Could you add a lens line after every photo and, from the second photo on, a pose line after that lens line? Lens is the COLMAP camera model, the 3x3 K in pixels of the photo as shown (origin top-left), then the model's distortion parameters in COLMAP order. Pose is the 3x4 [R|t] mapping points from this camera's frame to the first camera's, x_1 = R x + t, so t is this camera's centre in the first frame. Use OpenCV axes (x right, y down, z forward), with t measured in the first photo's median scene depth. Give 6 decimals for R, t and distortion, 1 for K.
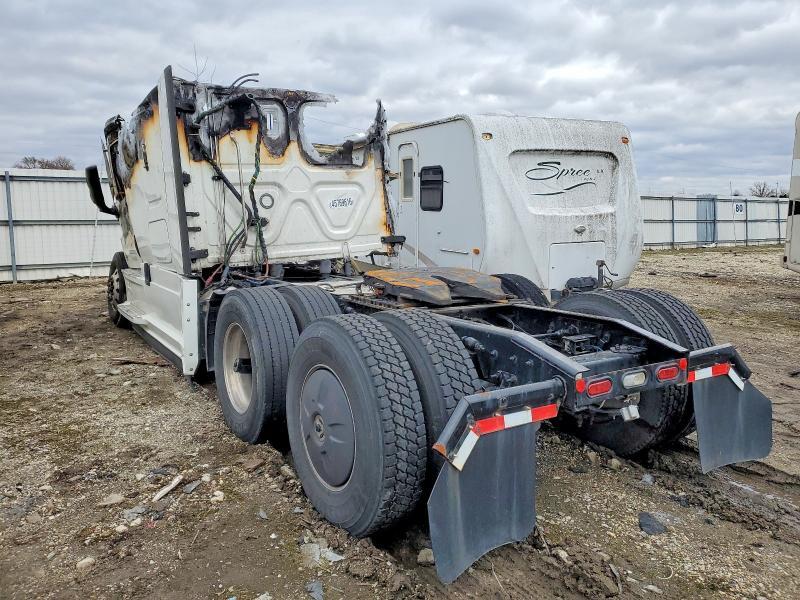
lens RADIAL K [[602.6, 0, 407.2], [0, 602.6, 299.0], [0, 0, 1]] dist [-0.001417, -0.004919]
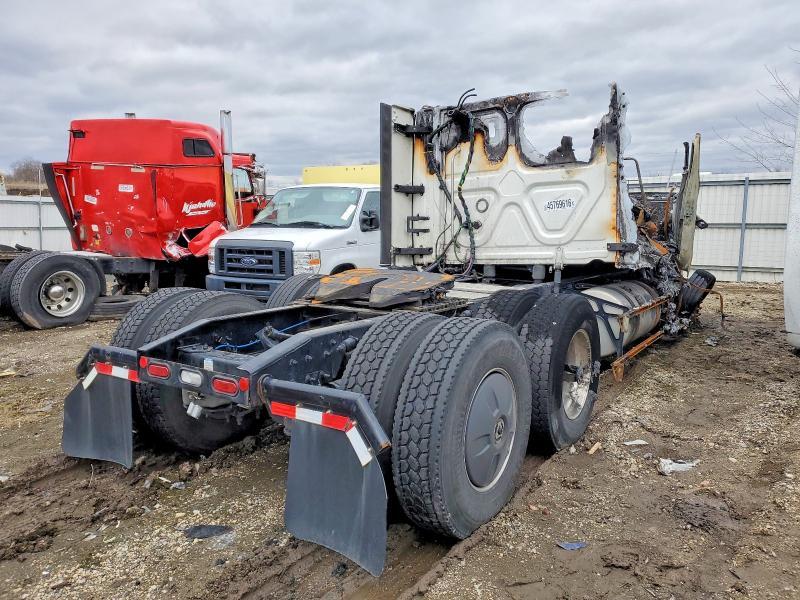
lens RADIAL K [[614.4, 0, 400.0], [0, 614.4, 300.0], [0, 0, 1]] dist [0.003589, 0.001928]
pose [[0.402592, 0.115681, -0.908041, 0.714164], [-0.121350, 0.989972, 0.072317, -0.057400], [0.907301, 0.081077, 0.412592, 0.429267]]
